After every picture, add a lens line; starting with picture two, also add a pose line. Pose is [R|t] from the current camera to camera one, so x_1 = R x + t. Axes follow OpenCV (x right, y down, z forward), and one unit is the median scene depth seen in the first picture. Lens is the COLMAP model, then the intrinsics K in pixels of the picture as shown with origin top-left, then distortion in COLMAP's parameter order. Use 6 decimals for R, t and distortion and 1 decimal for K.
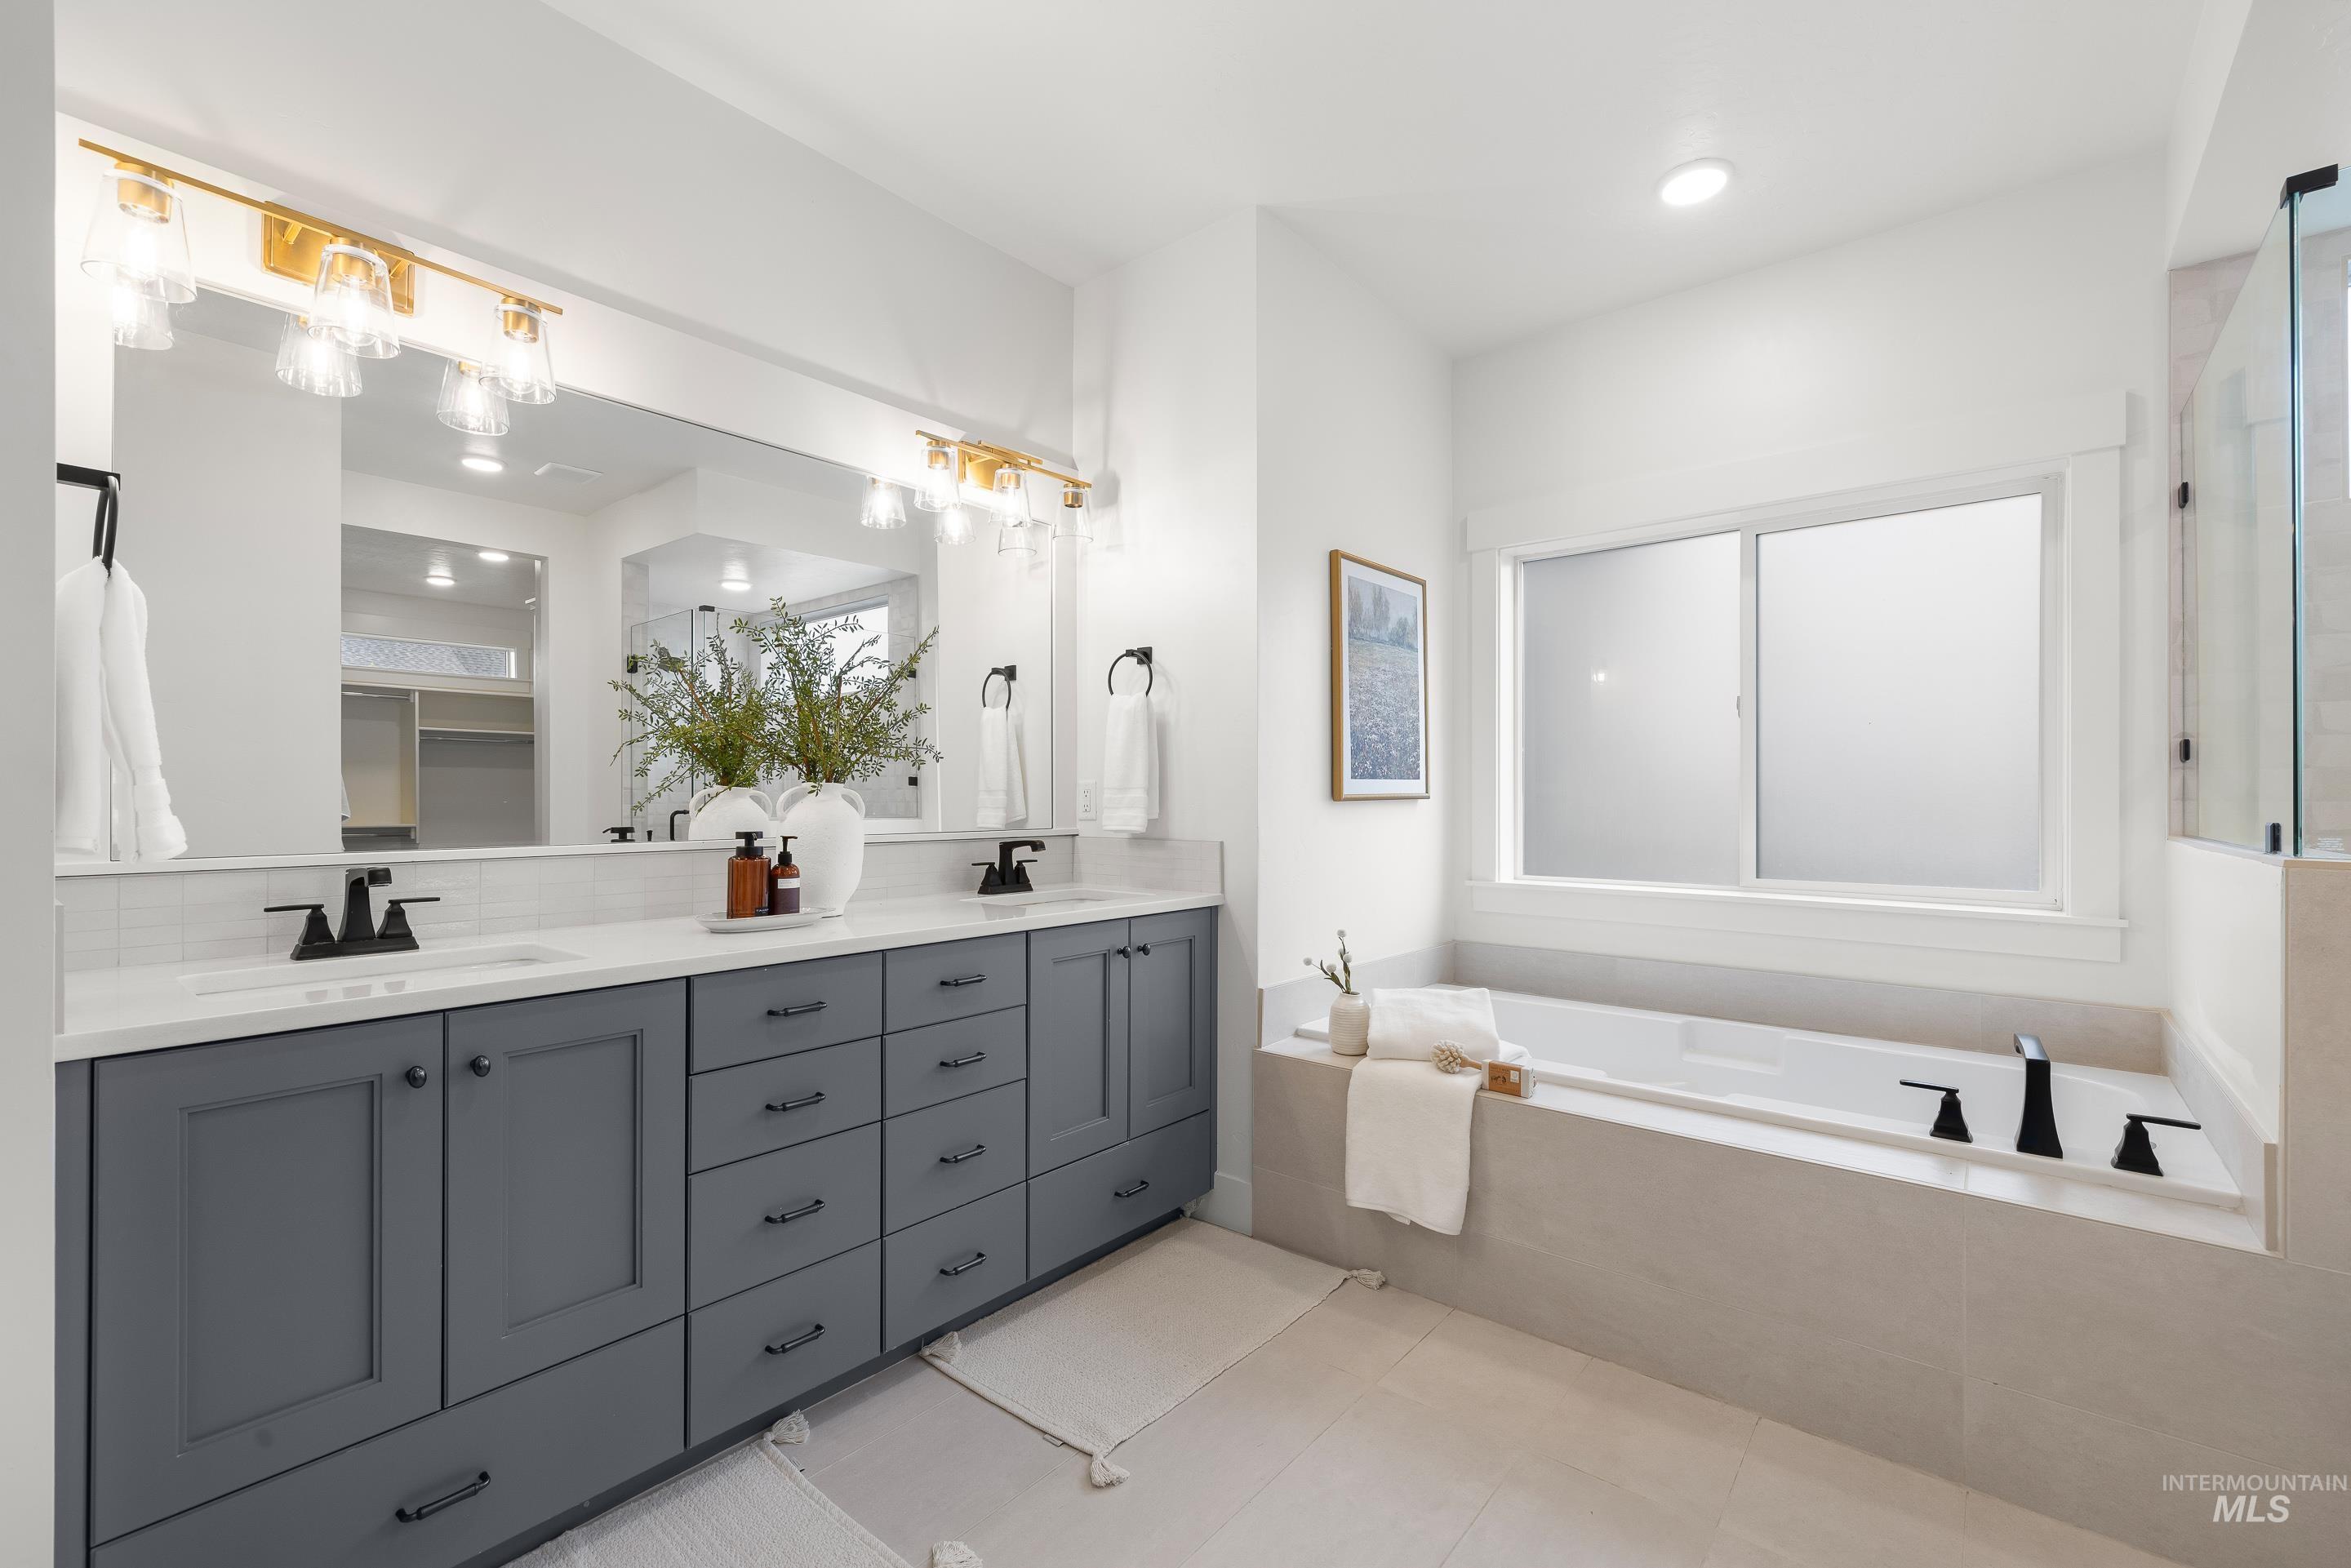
lens RADIAL K [[1011.6, 0, 1172.5], [0, 1011.6, 799.3], [0, 0, 1]] dist [0.002155, -0.000057]
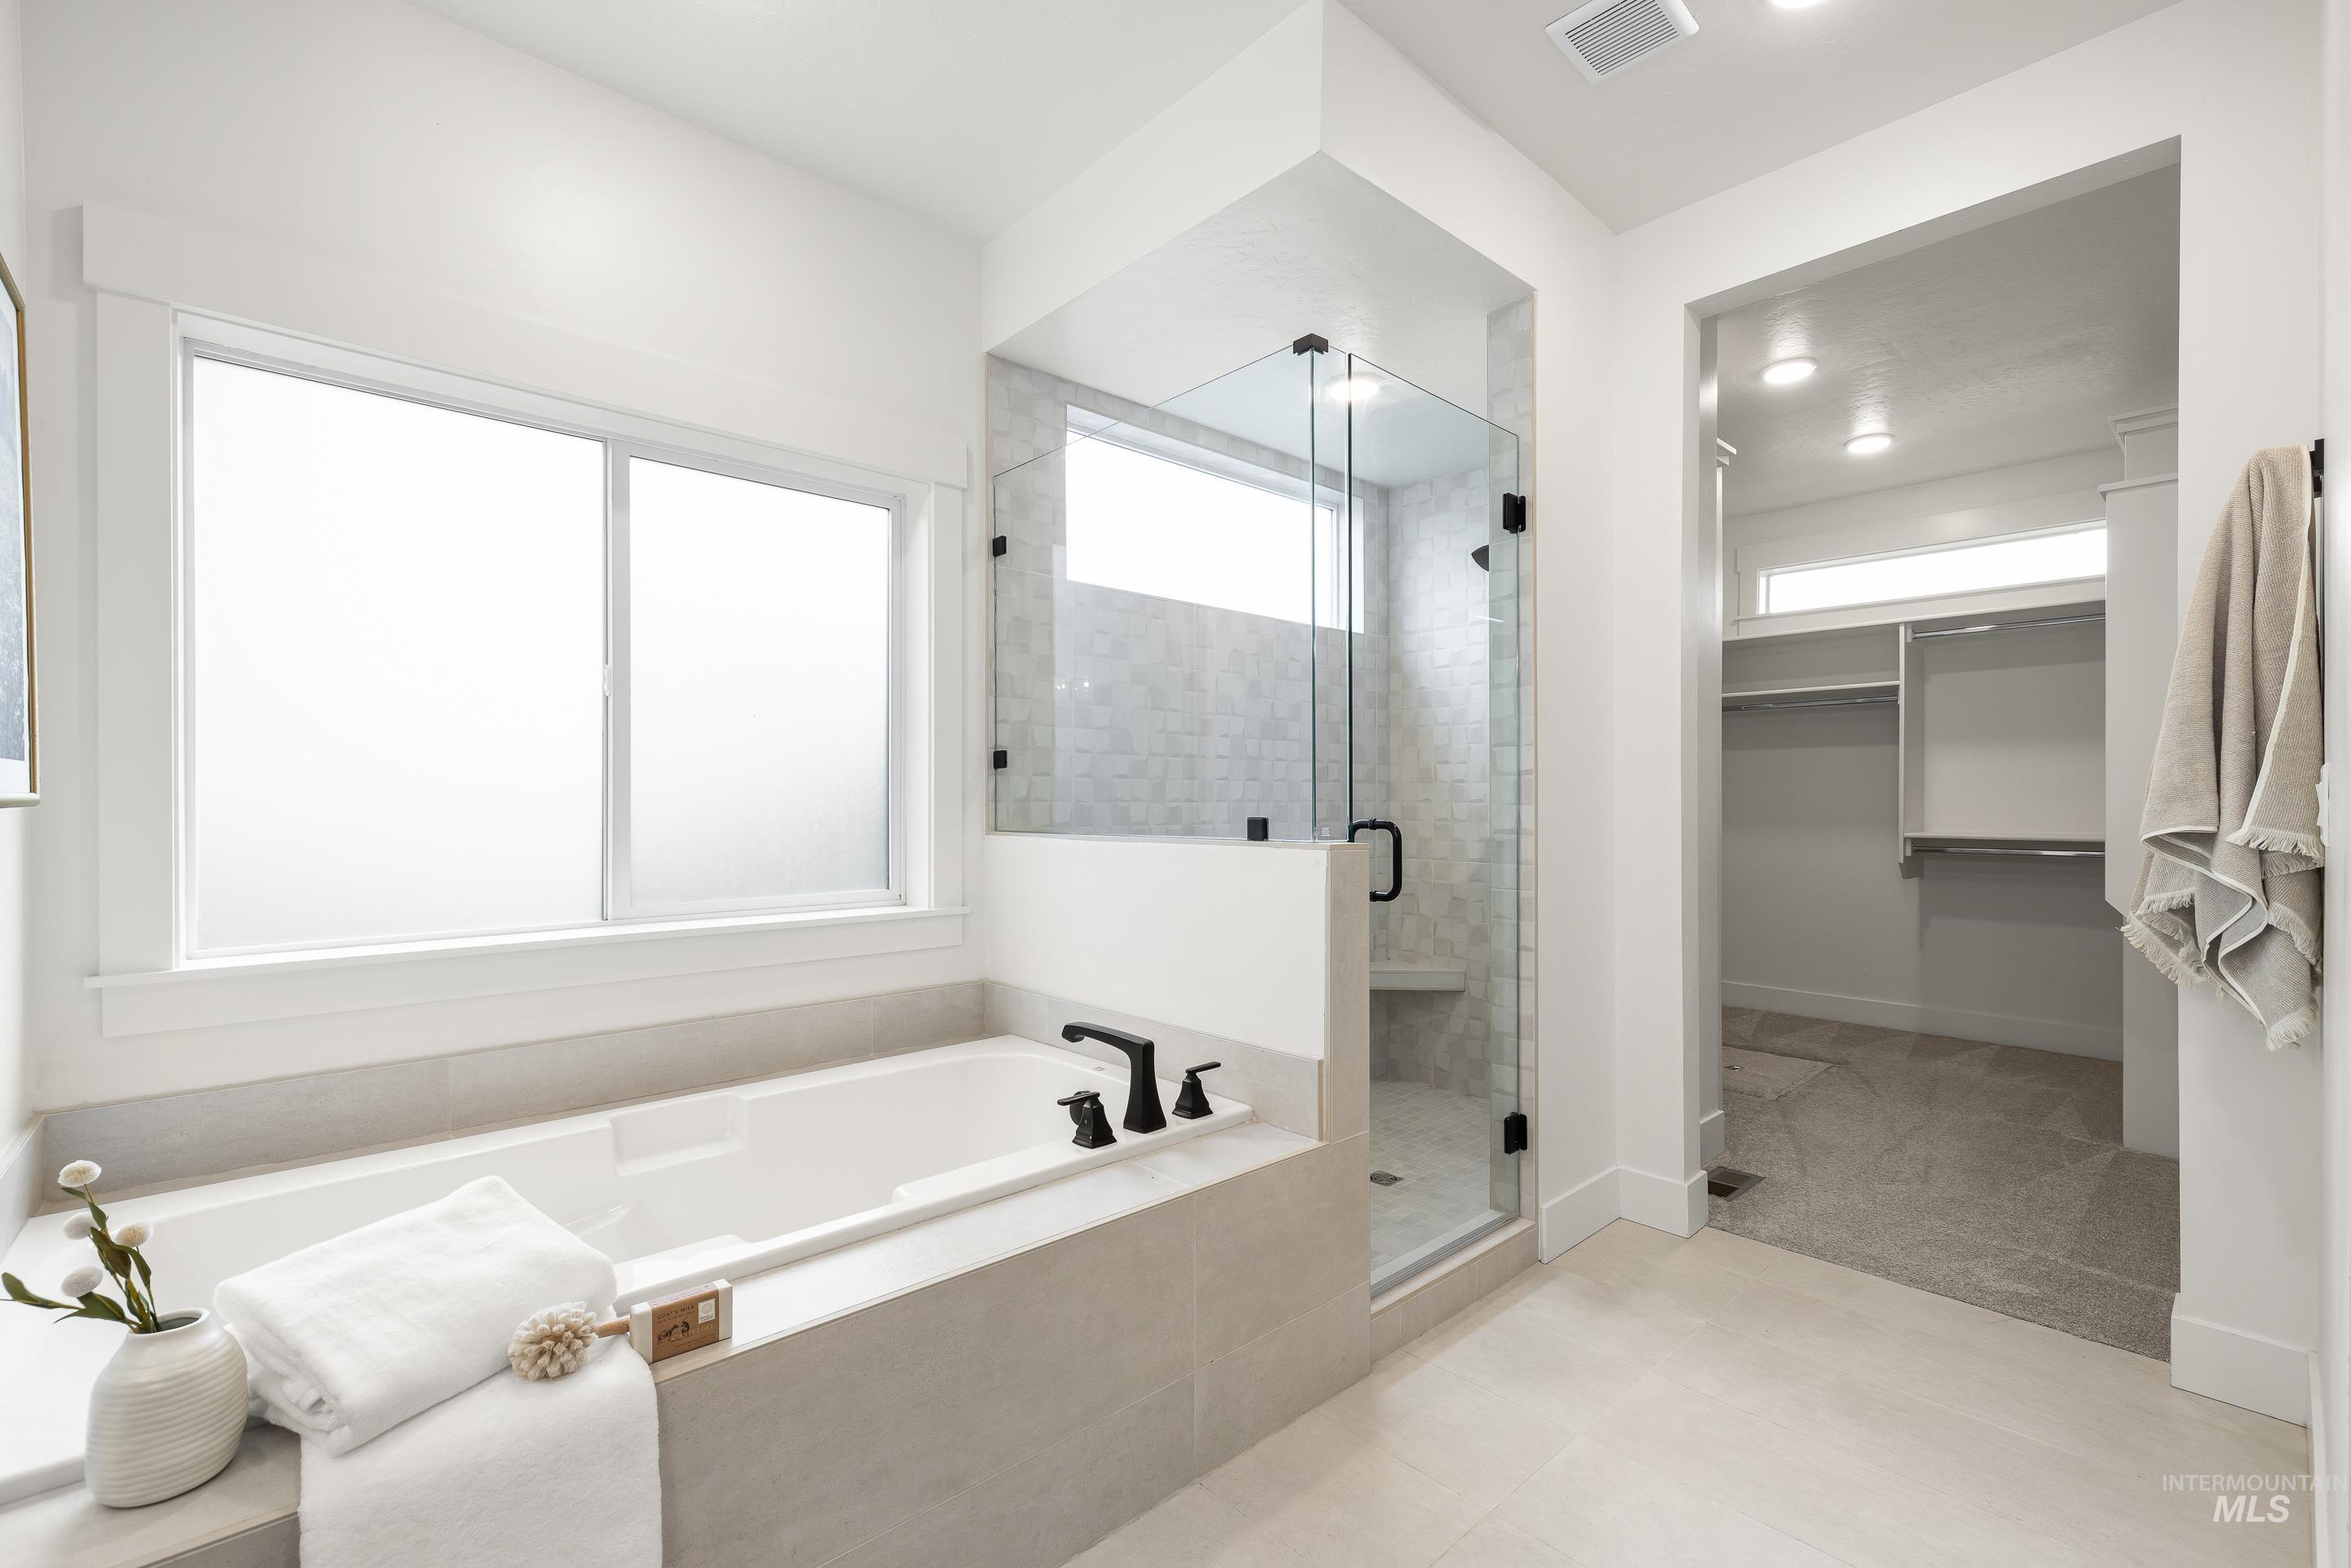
lens RADIAL K [[1011.6, 0, 1172.5], [0, 1011.6, 799.3], [0, 0, 1]] dist [0.002155, -0.000057]
pose [[0.139894, -0.002106, 0.990164, -0.157409], [0.004668, 0.999988, 0.001467, -0.002034], [-0.990156, 0.004417, 0.139902, 0.629207]]
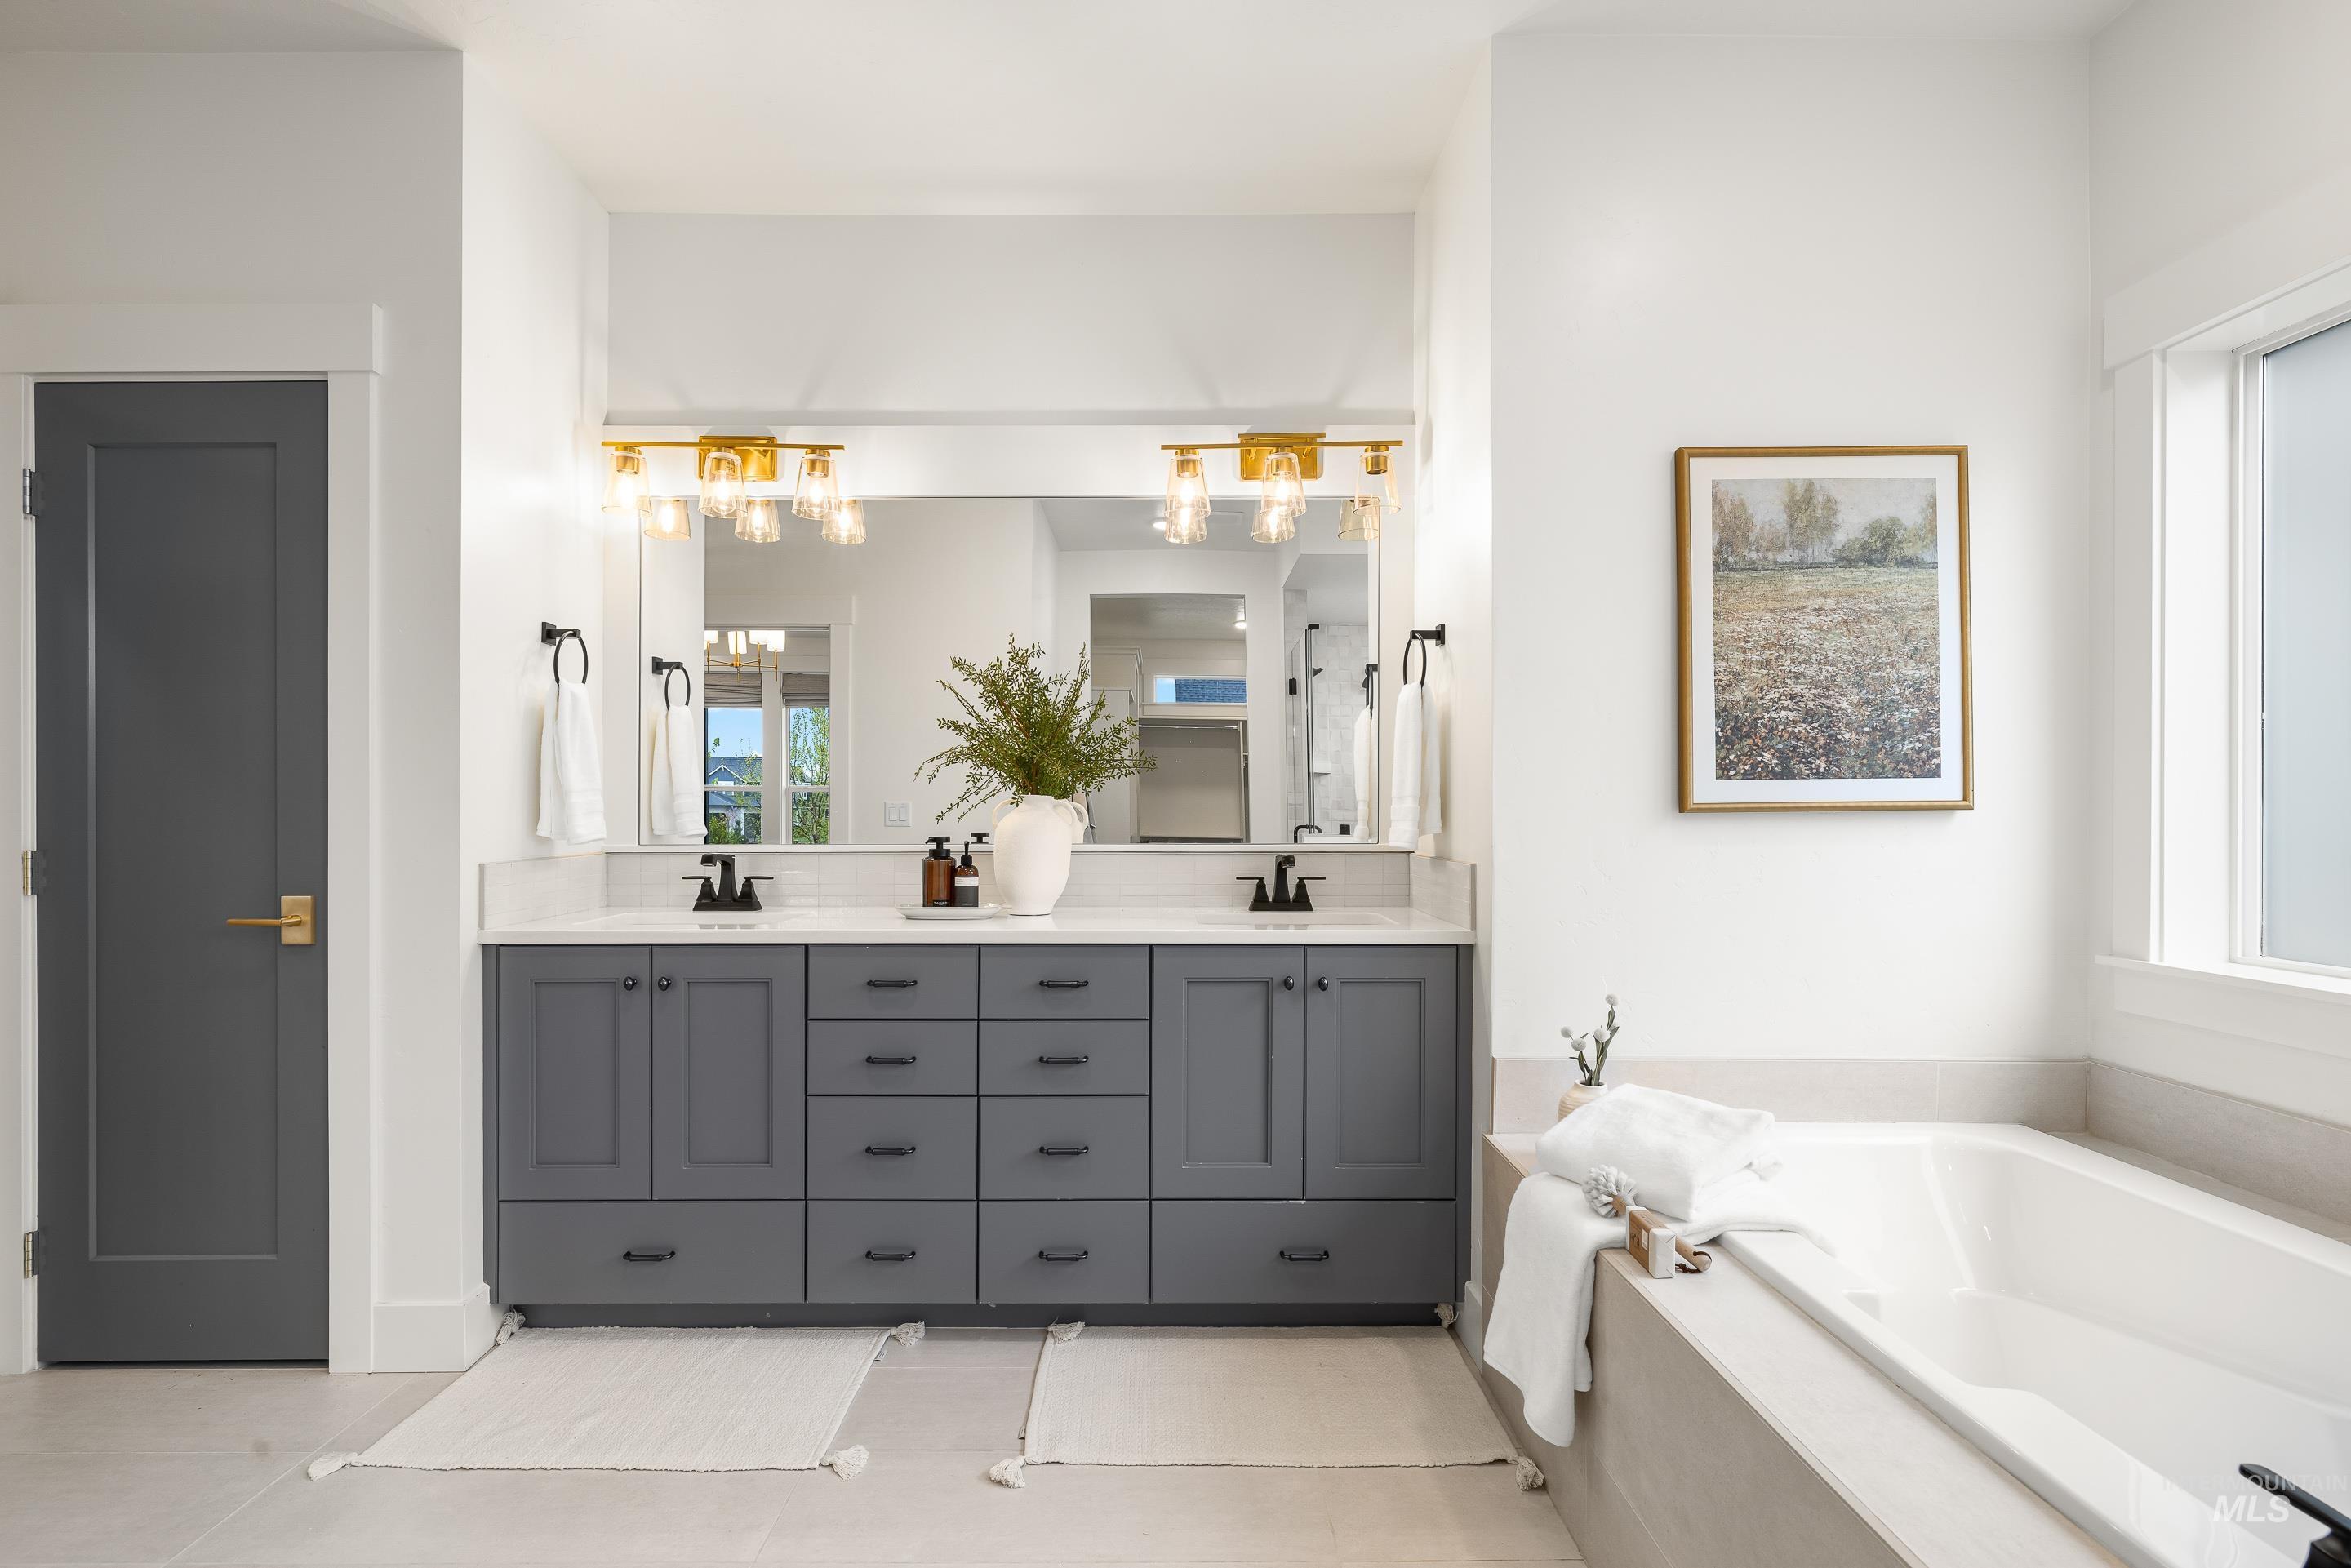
lens RADIAL K [[1143.8, 0, 1165.9], [0, 1143.8, 816.6], [0, 0, 1]] dist [-0.002866, -0.000205]
pose [[0.637961, 0.002812, -0.770064, 0.656977], [-0.001681, 0.999996, 0.002258, 0.004187], [0.770067, -0.000146, 0.637963, 0.283486]]
